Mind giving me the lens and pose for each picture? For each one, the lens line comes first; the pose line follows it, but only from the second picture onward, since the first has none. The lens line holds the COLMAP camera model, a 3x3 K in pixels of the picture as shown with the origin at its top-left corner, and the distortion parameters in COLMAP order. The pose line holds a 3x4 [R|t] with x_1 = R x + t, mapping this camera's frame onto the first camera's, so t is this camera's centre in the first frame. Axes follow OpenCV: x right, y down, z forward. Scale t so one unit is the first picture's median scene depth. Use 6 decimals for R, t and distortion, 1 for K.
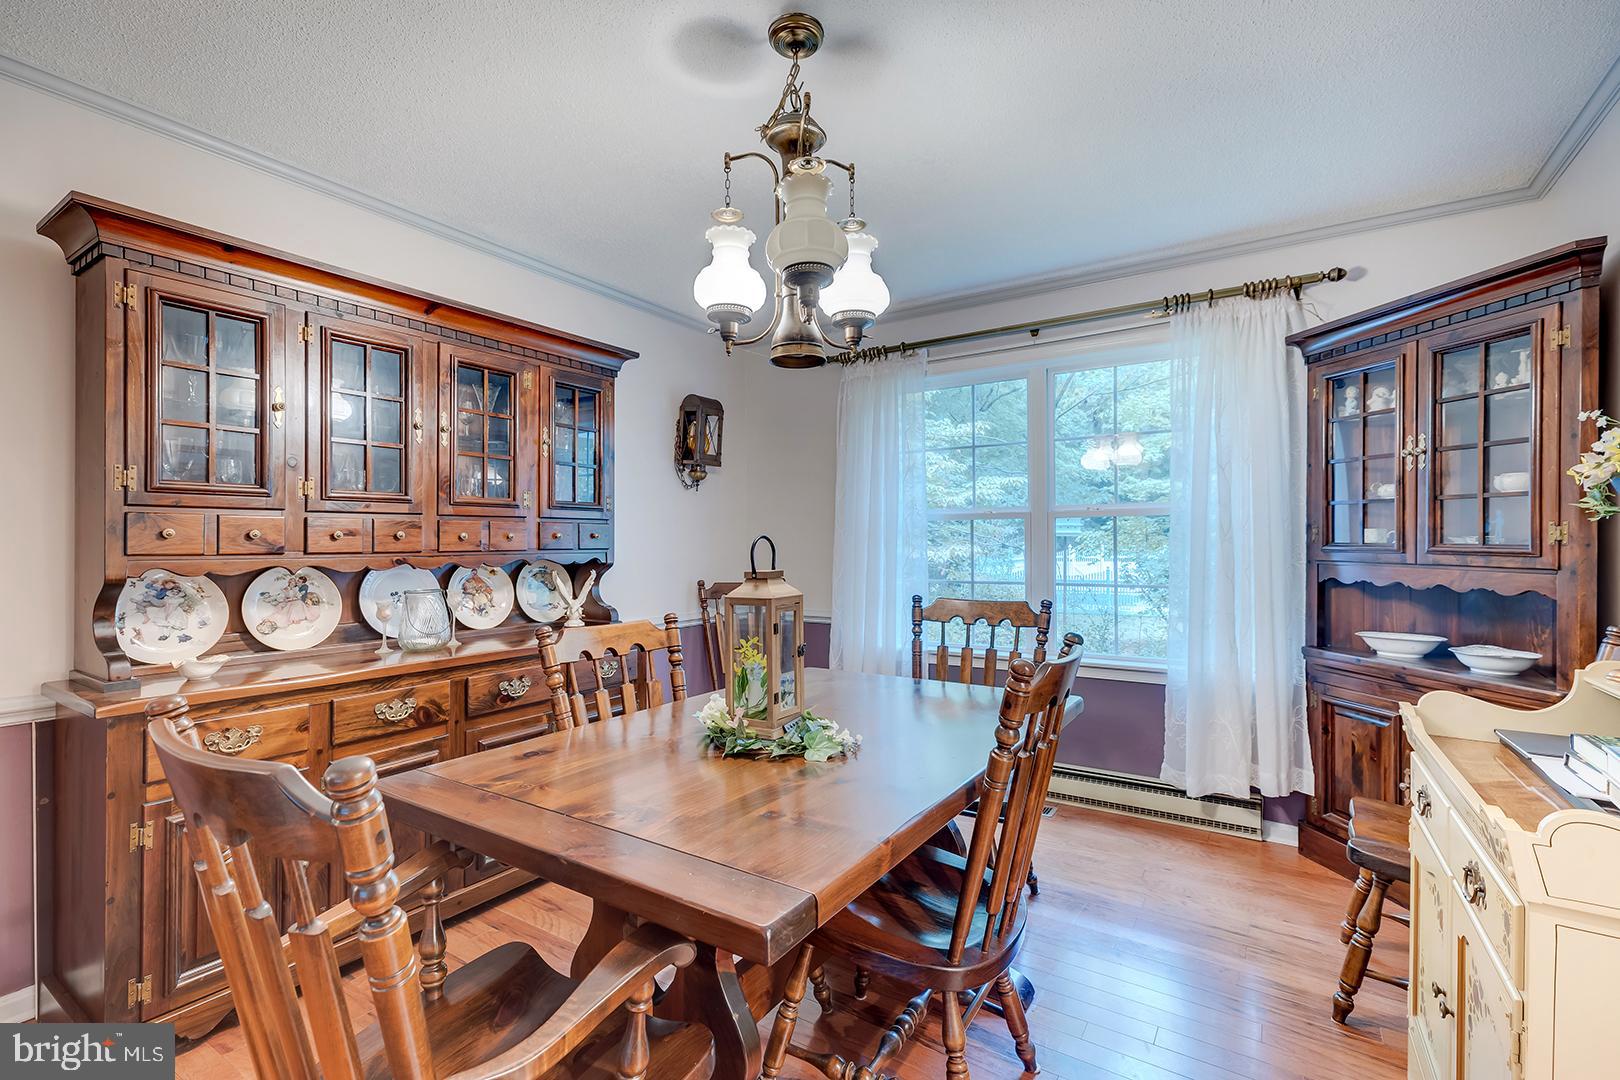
lens RADIAL K [[733.7, 0, 801.4], [0, 733.7, 536.4], [0, 0, 1]] dist [0.008121, -0.002759]
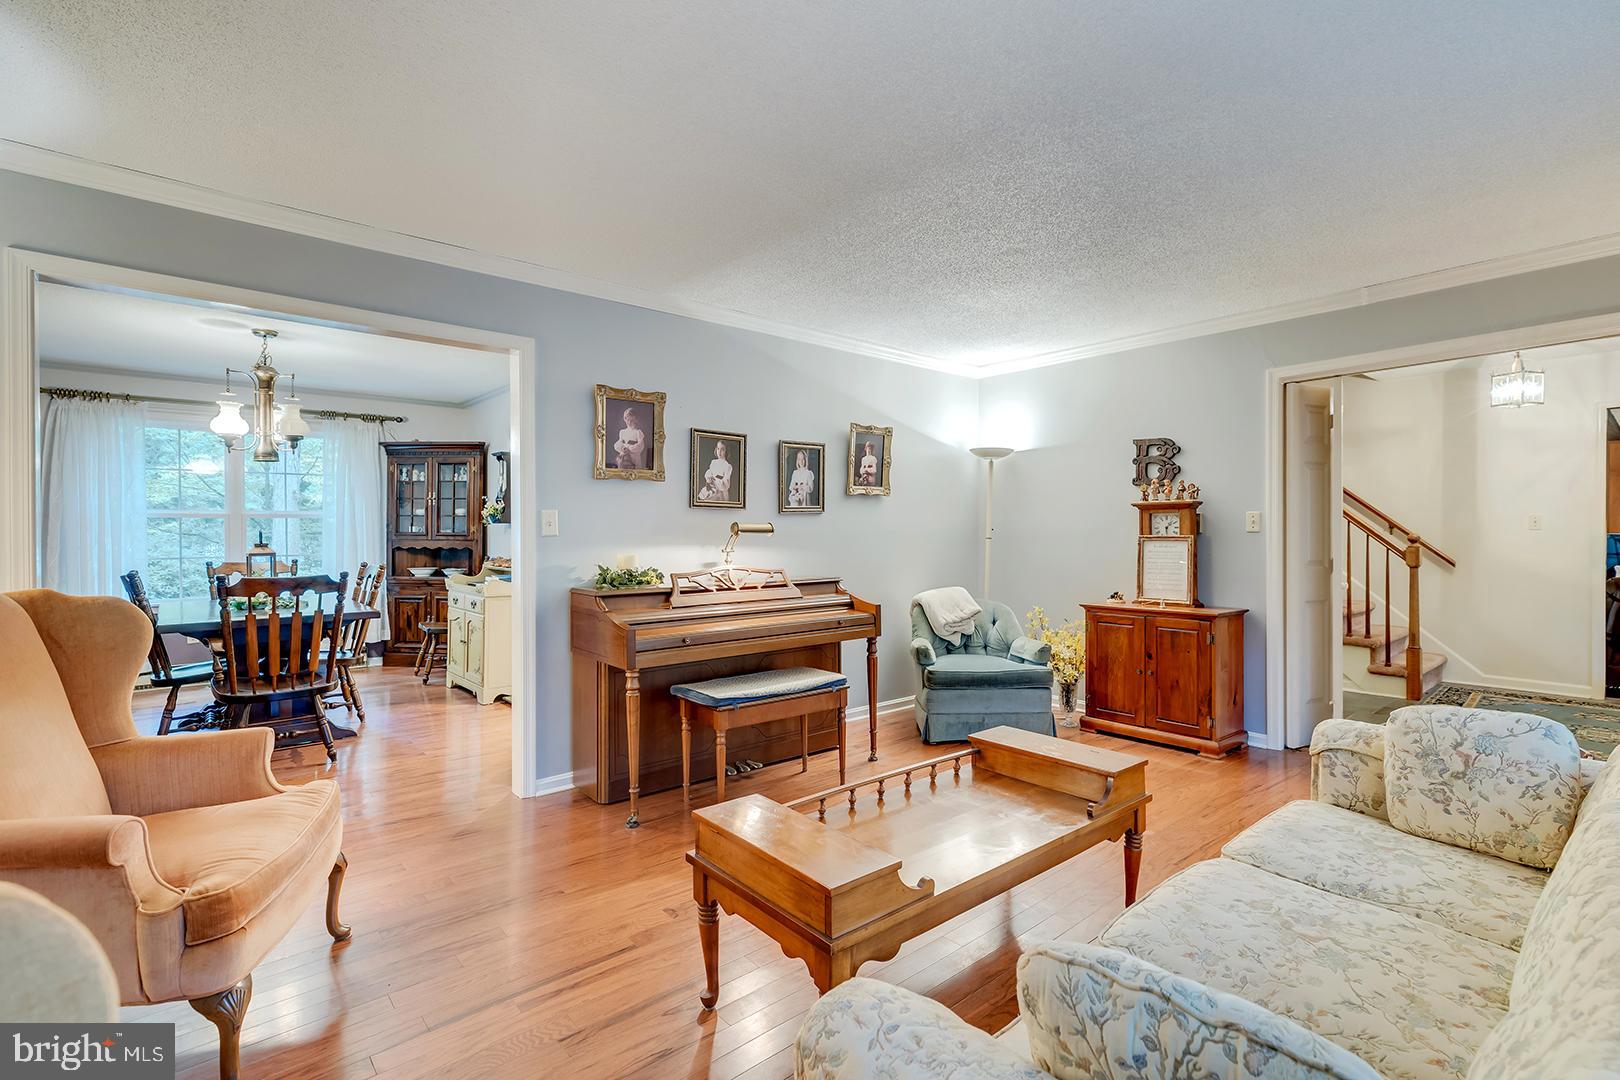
lens RADIAL K [[733.7, 0, 804.3], [0, 733.7, 527.5], [0, 0, 1]] dist [0.008121, -0.002759]
pose [[0.278686, 0.003589, 0.960376, -1.375618], [-0.007671, 0.999969, -0.001511, -0.014173], [-0.960352, -0.006946, 0.278705, -1.066075]]
